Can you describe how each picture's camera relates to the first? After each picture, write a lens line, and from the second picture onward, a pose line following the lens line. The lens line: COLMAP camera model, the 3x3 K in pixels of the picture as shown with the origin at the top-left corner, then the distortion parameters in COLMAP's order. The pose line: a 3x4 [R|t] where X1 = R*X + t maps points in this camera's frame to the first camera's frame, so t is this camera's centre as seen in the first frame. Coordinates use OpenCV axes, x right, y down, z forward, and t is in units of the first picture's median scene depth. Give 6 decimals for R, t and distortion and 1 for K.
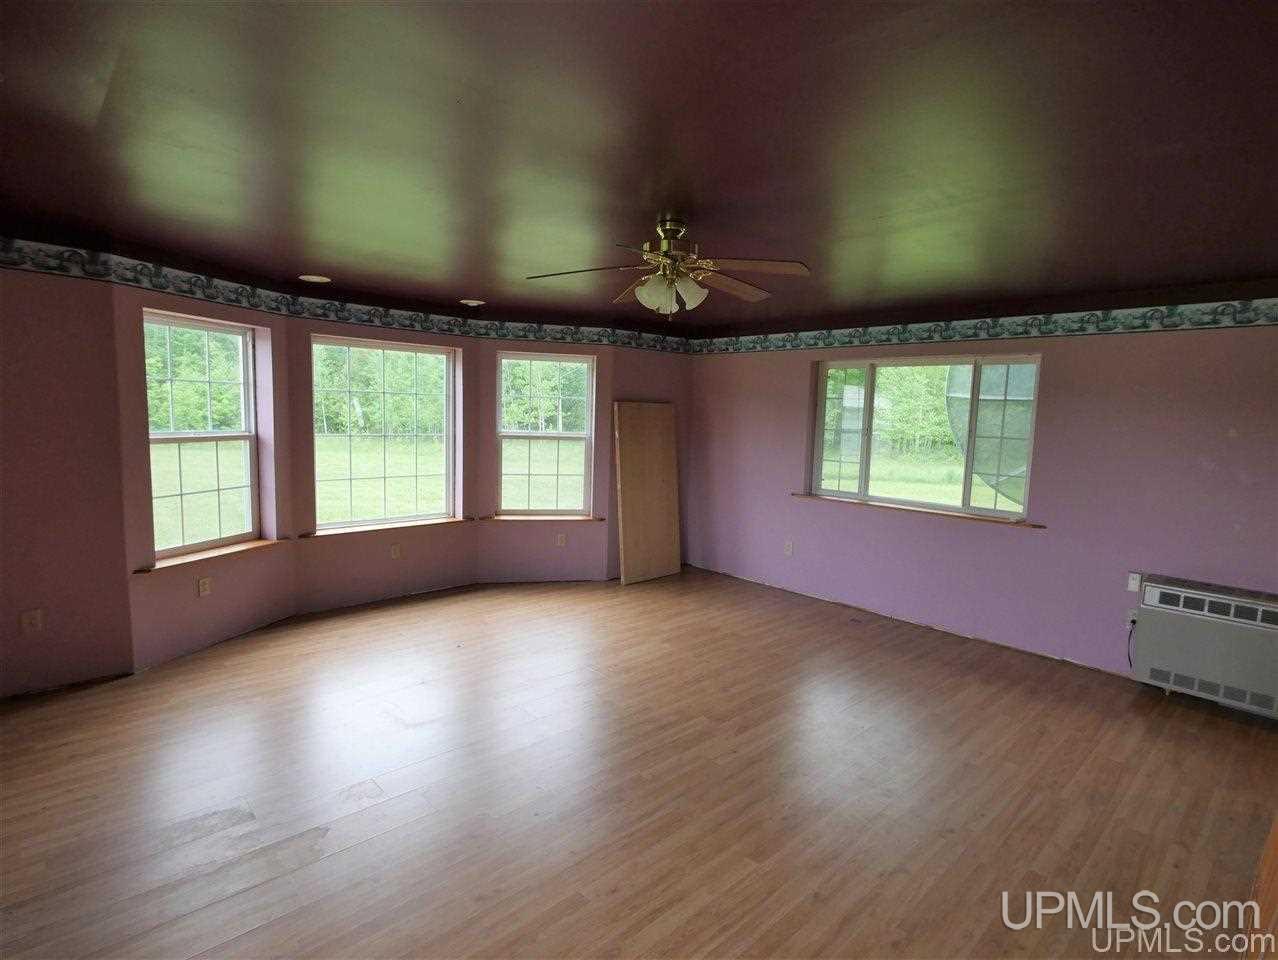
lens RADIAL K [[640.3, 0, 645.3], [0, 640.3, 485.8], [0, 0, 1]] dist [-0.004467, -0.000935]
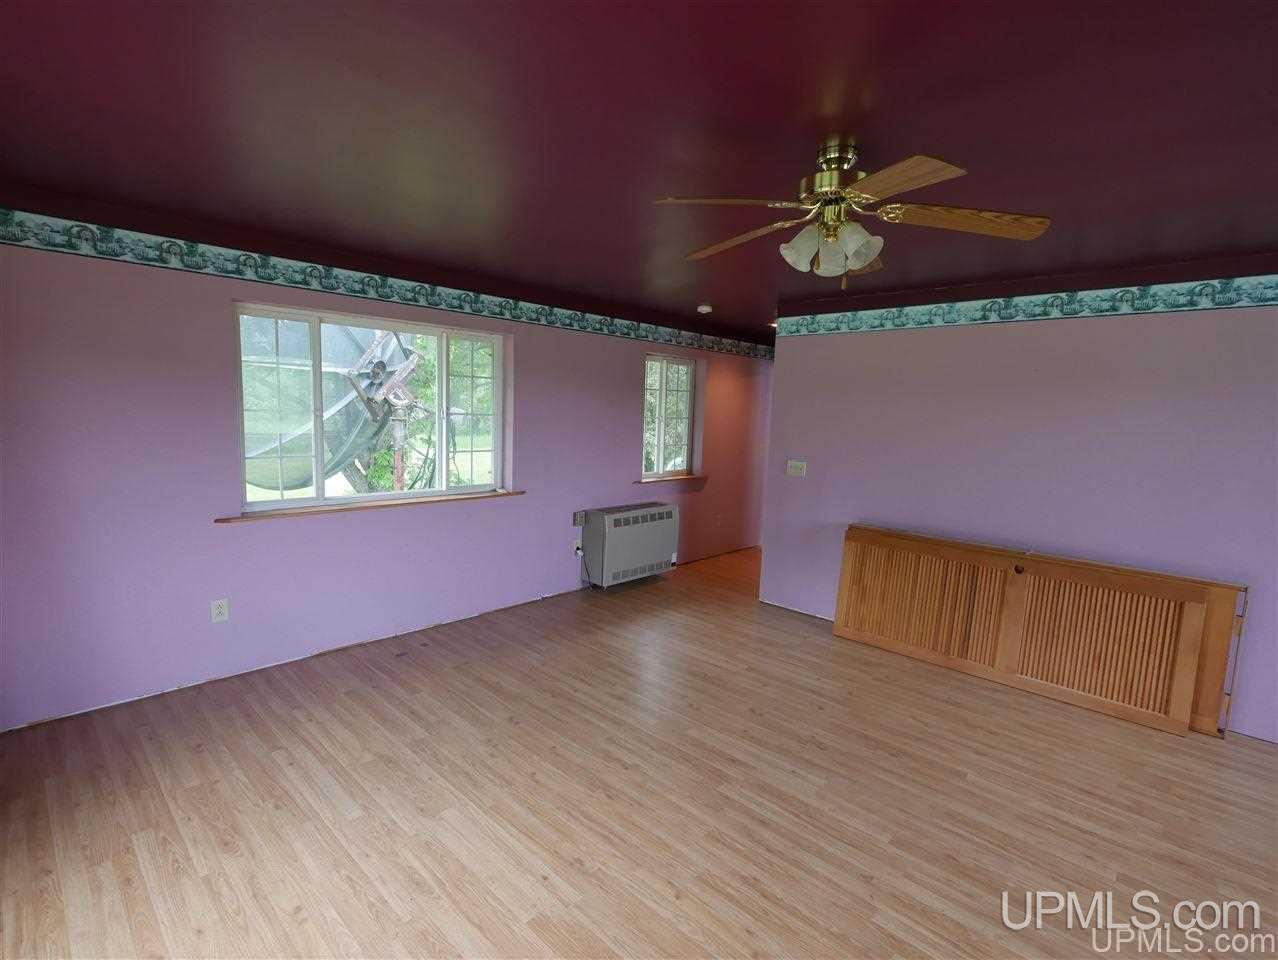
lens RADIAL K [[618.2, 0, 635.8], [0, 618.2, 483.0], [0, 0, 1]] dist [-0.000399, -0.000440]
pose [[-0.030768, -0.157121, 0.987100, -0.459642], [0.079532, 0.984051, 0.159115, -0.109332], [-0.996357, 0.083402, -0.017781, 0.818806]]
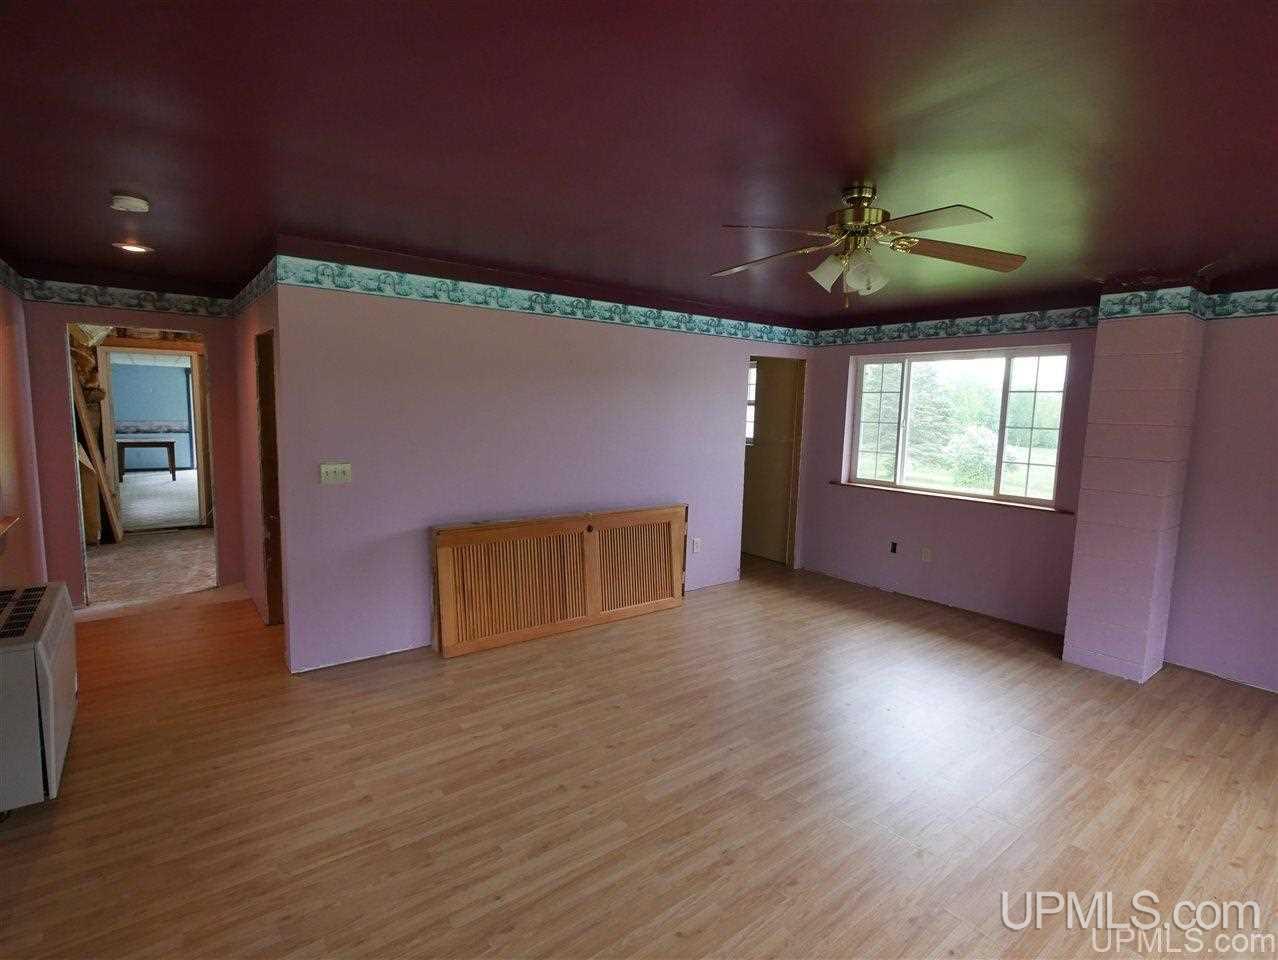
lens RADIAL K [[640.3, 0, 631.4], [0, 640.3, 485.8], [0, 0, 1]] dist [-0.004467, -0.000935]
pose [[-0.991396, -0.074522, 0.107608, 0.147111], [-0.046937, 0.969832, 0.239213, -0.138825], [-0.122189, 0.232104, -0.964986, 1.268107]]
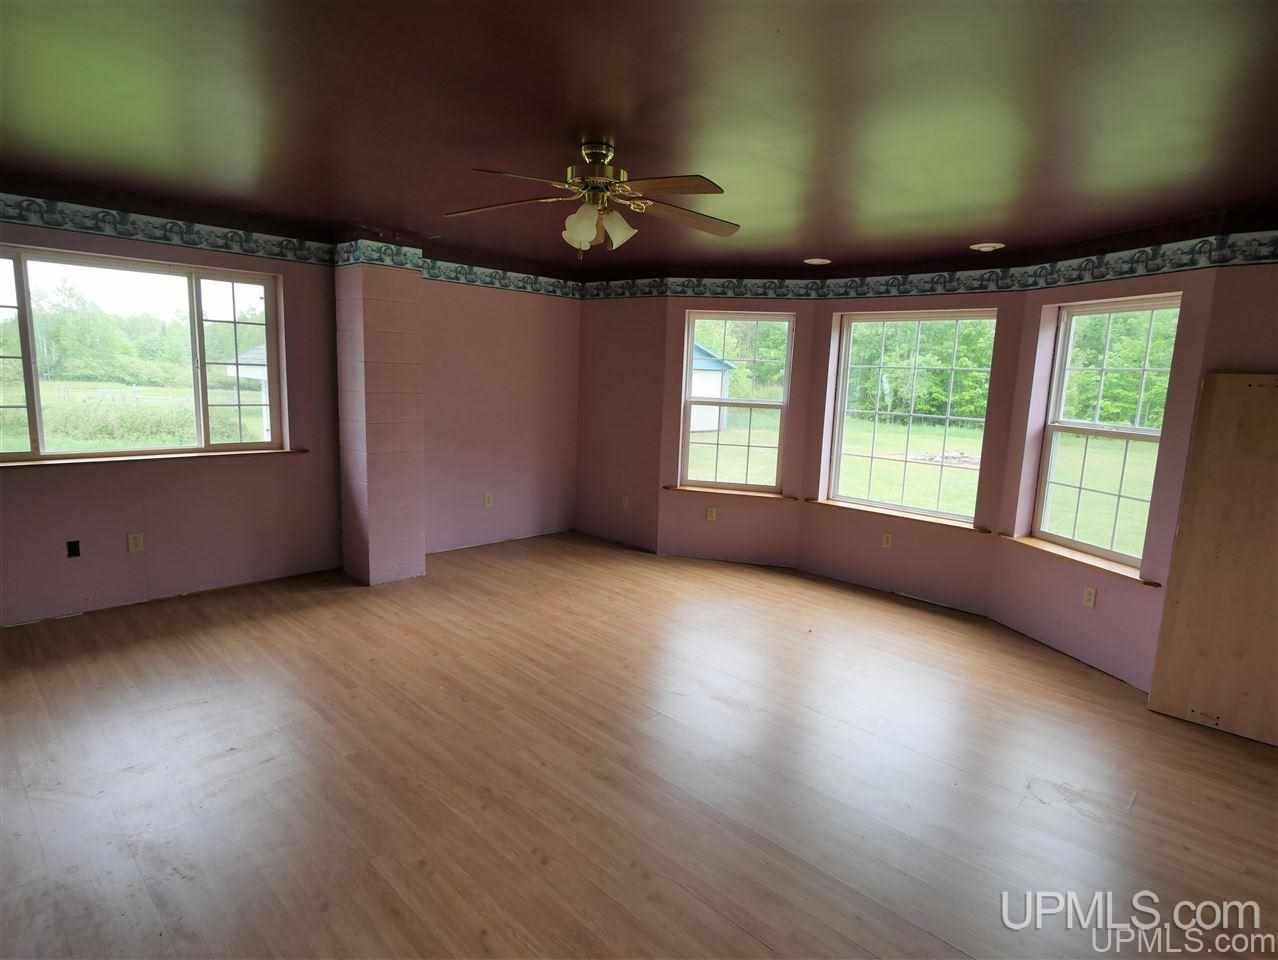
lens RADIAL K [[729.9, 0, 642.4], [0, 729.9, 478.2], [0, 0, 1]] dist [0.013867, 0.000840]
pose [[0.046604, 0.116075, -0.992146, 0.730270], [-0.154275, 0.982145, 0.107658, -0.051460], [0.986928, 0.148046, 0.063679, 0.677533]]
